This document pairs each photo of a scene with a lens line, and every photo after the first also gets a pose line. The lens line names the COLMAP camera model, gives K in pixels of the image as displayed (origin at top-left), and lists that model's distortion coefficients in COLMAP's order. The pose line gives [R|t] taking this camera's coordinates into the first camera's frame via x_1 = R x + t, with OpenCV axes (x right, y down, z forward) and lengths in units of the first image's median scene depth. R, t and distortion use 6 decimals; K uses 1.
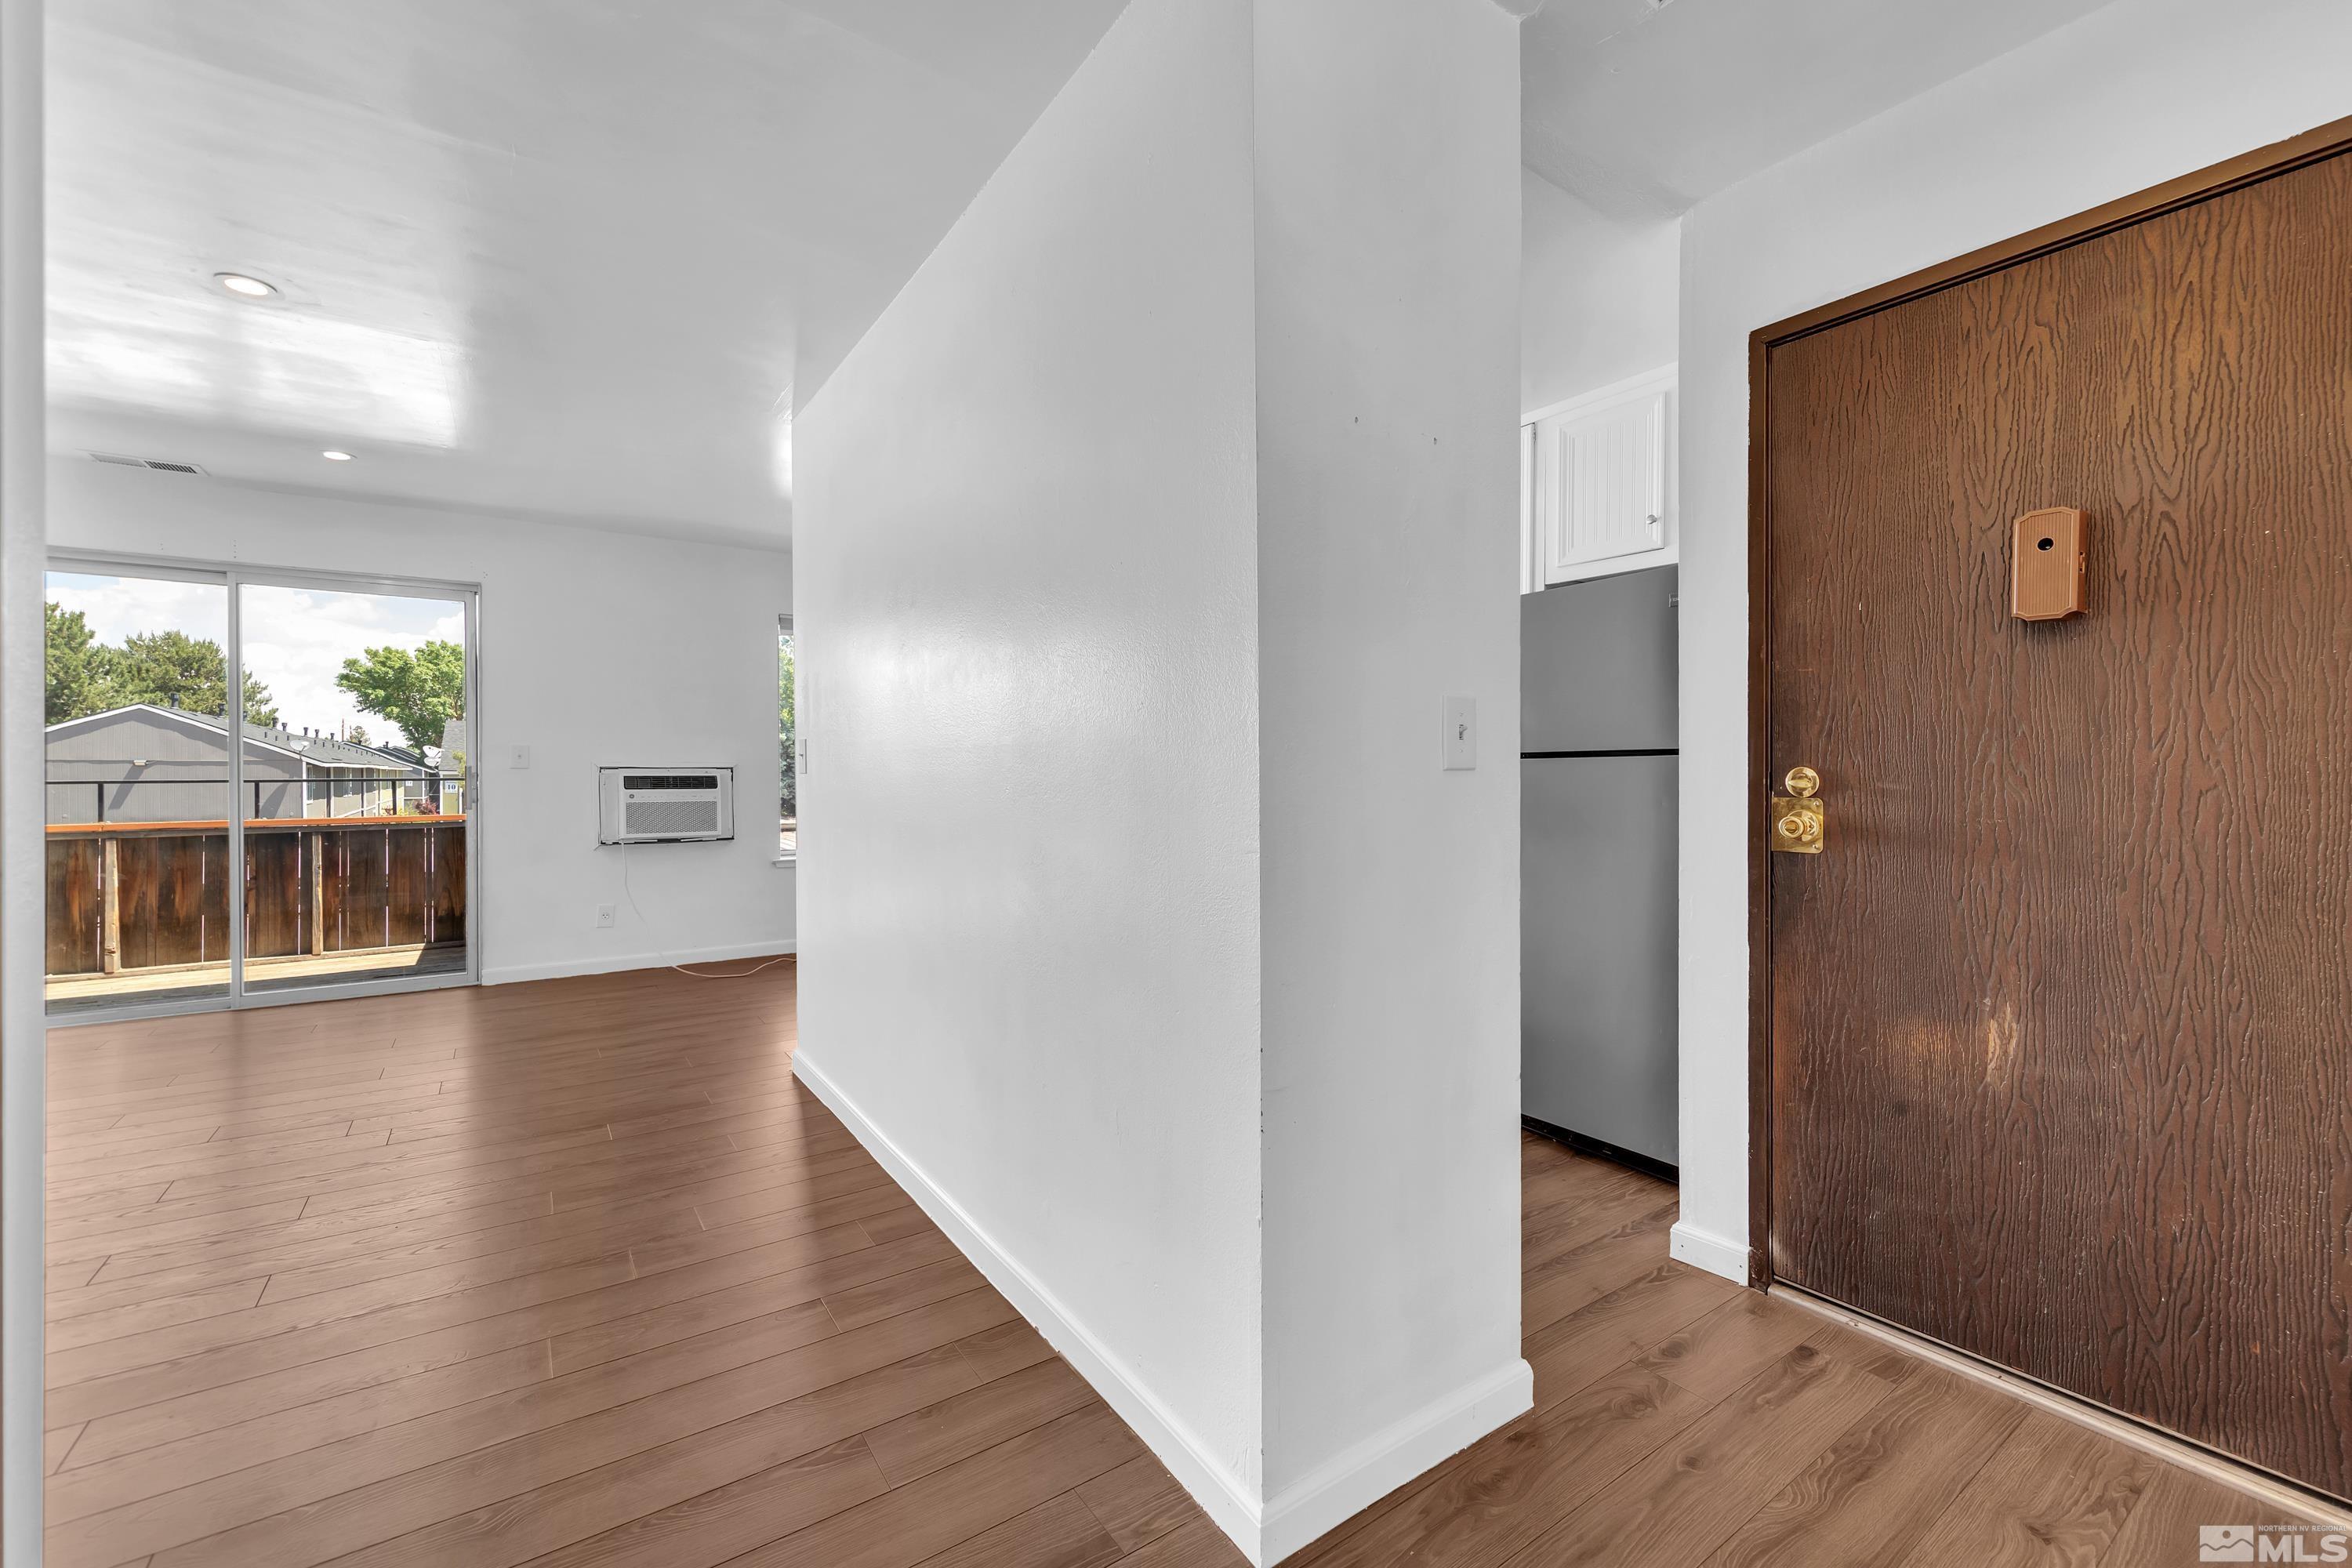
lens RADIAL K [[966.5, 0, 1203.8], [0, 966.5, 775.6], [0, 0, 1]] dist [0.001603, 0.000233]
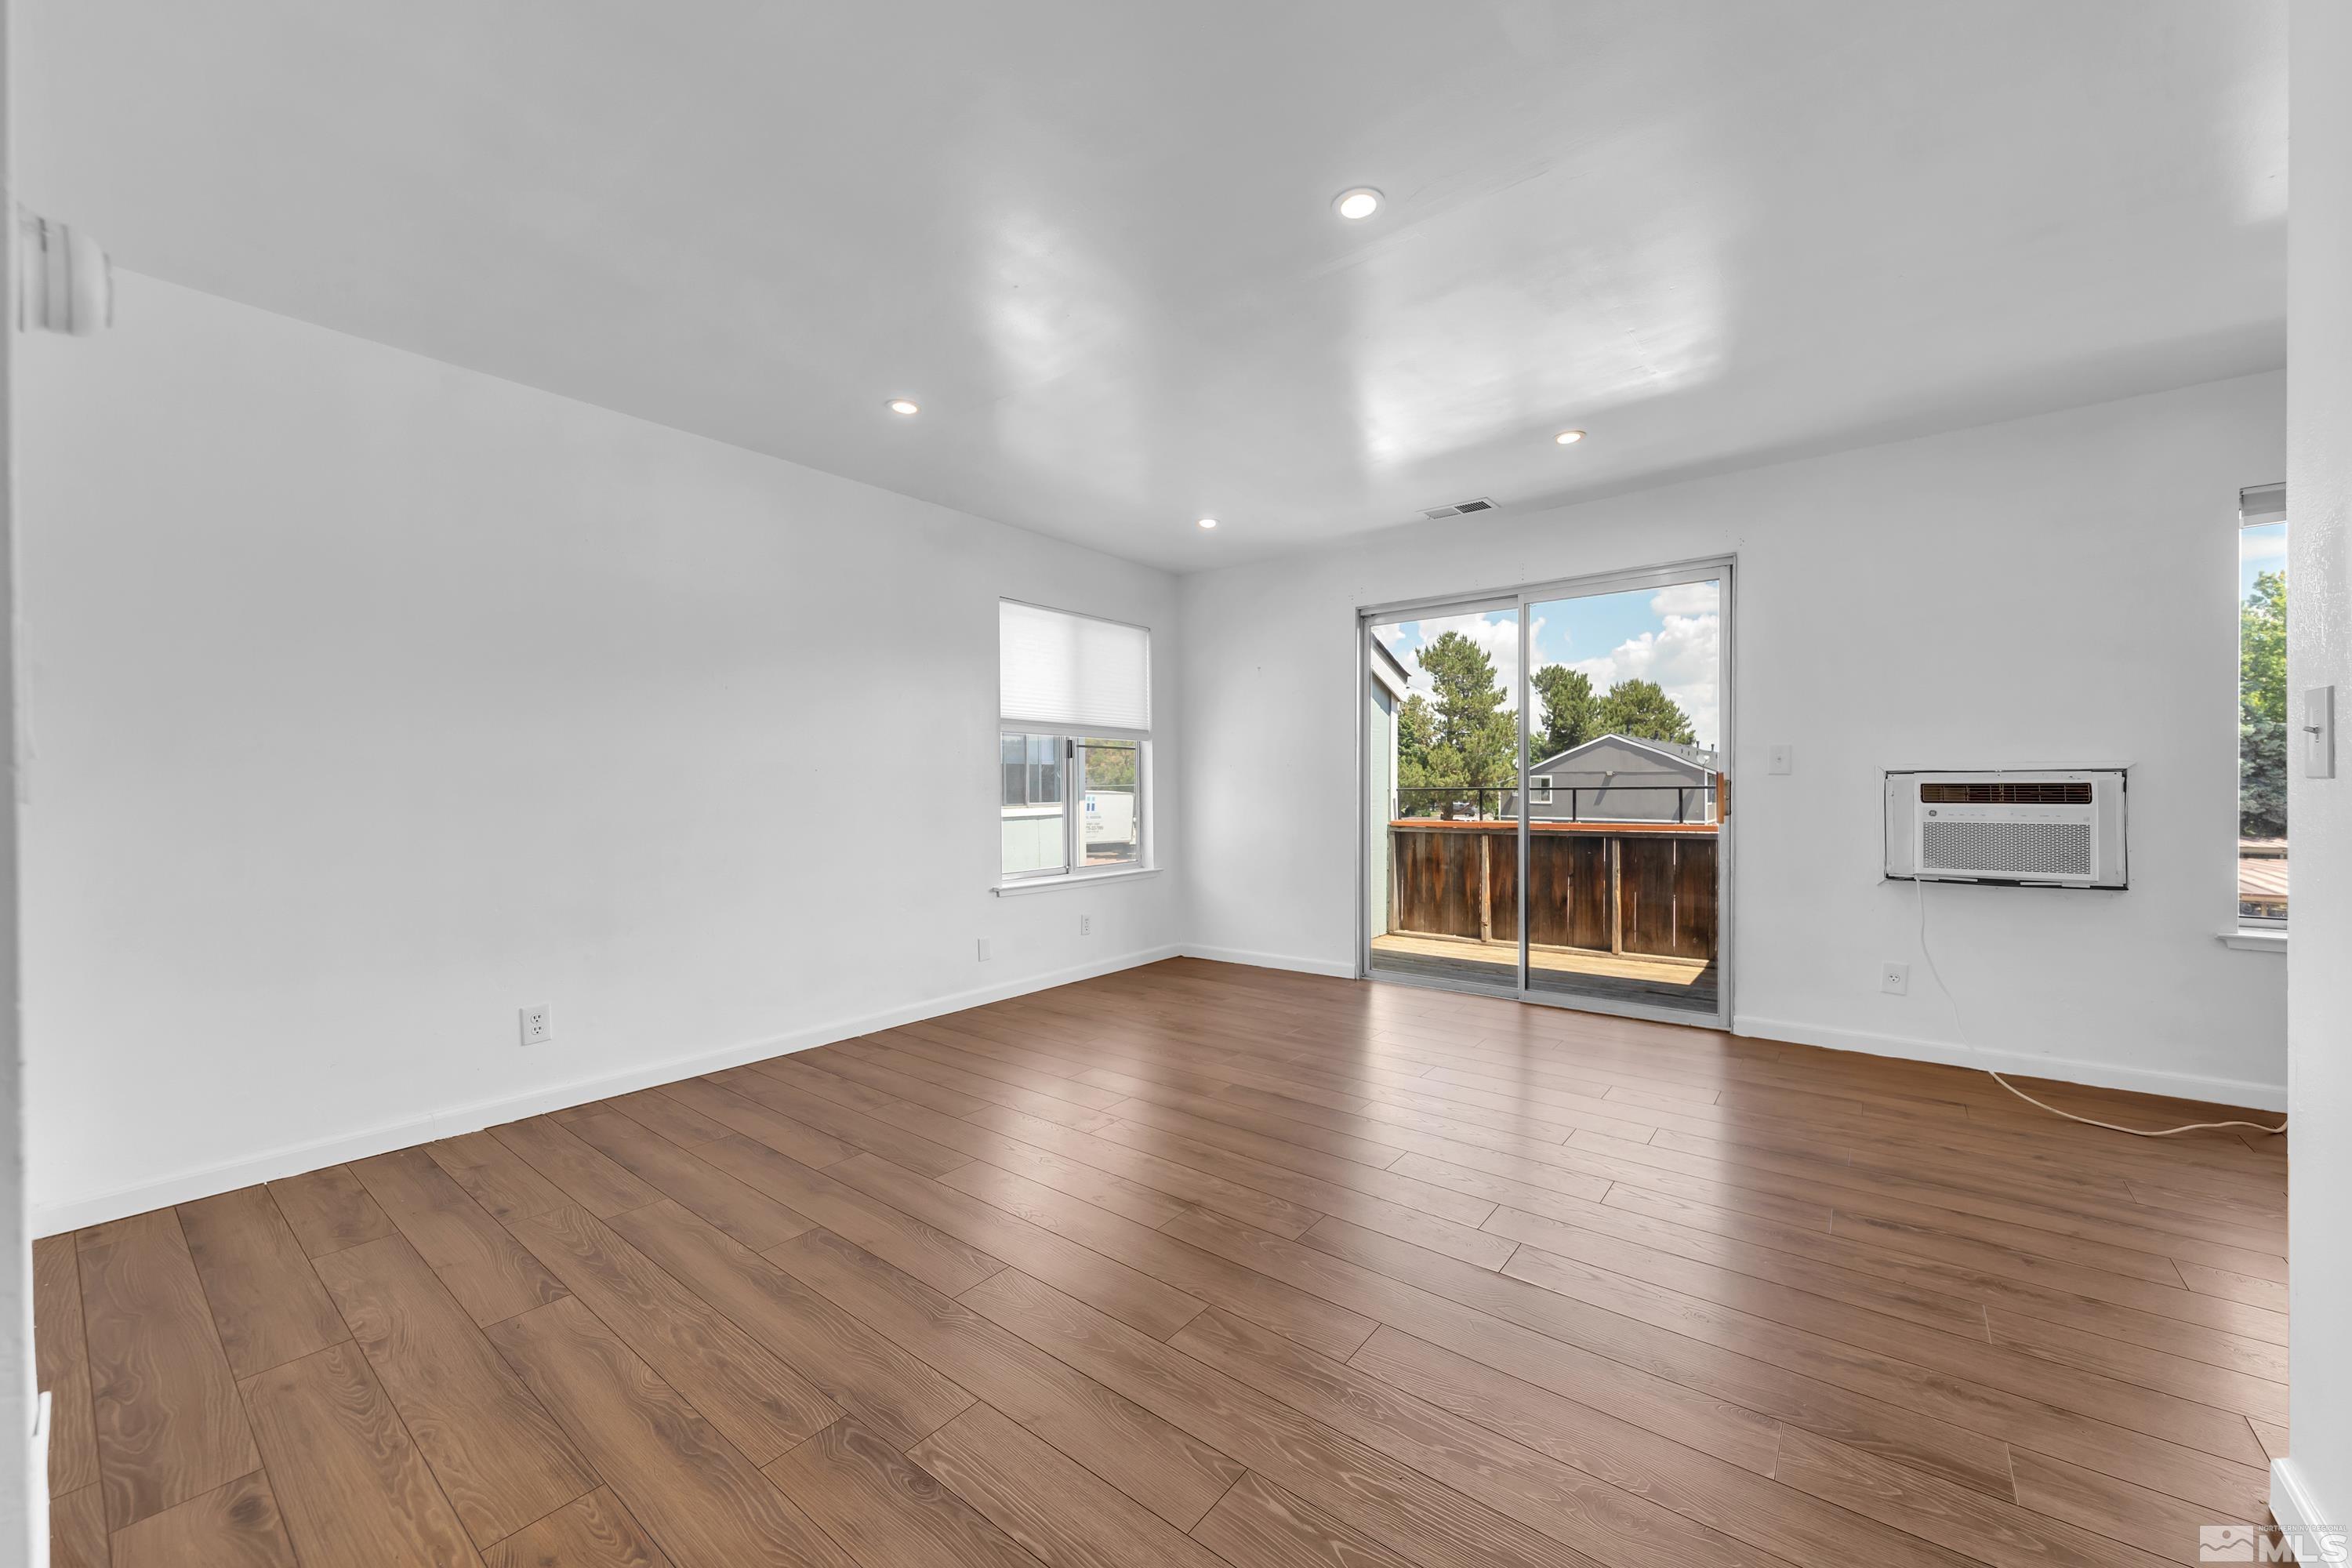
lens RADIAL K [[887.5, 0, 1198.3], [0, 887.5, 796.6], [0, 0, 1]] dist [0.001587, 0.000124]
pose [[0.288215, 0.012933, -0.957479, -0.131459], [0.002252, 0.999897, 0.014184, -0.000445], [0.957563, -0.006244, 0.288156, 0.302323]]
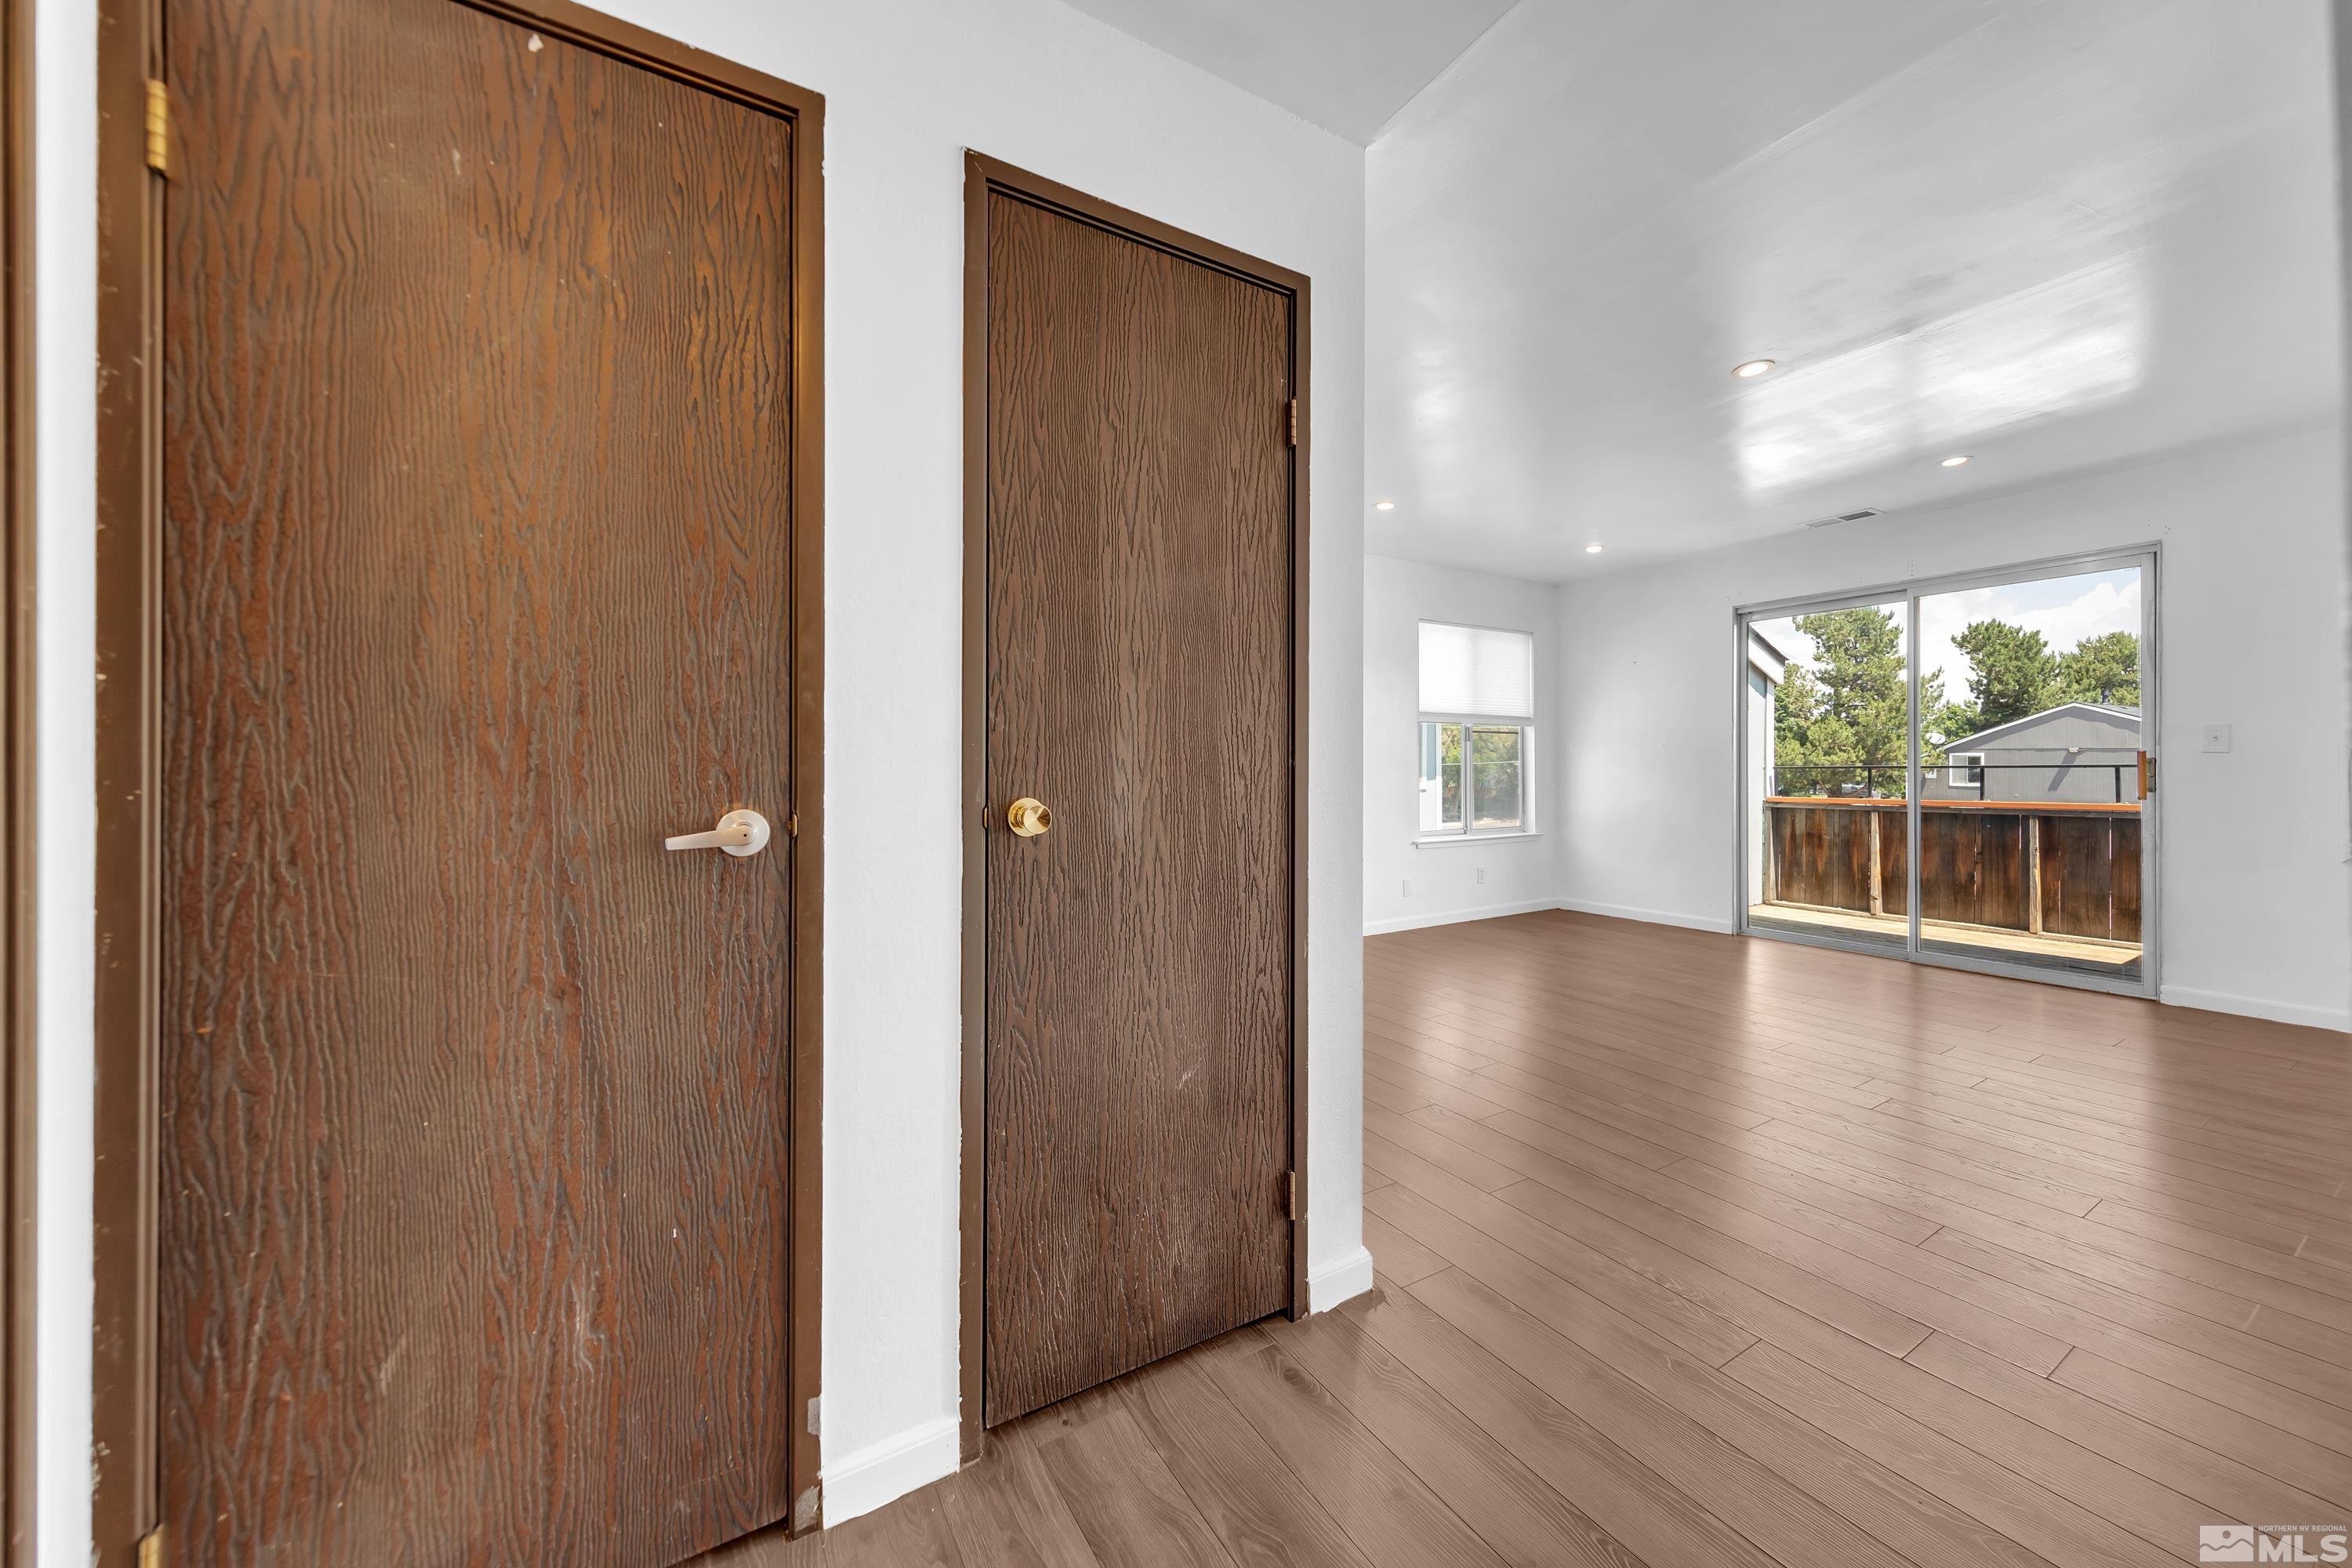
lens RADIAL K [[854.7, 0, 1192.4], [0, 854.7, 767.7], [0, 0, 1]] dist [0.000103, -0.000123]
pose [[-0.078062, 0.004872, -0.996937, 0.079064], [0.002195, 0.999986, 0.004715, 0.000015], [0.996946, -0.001821, -0.078071, 0.172653]]
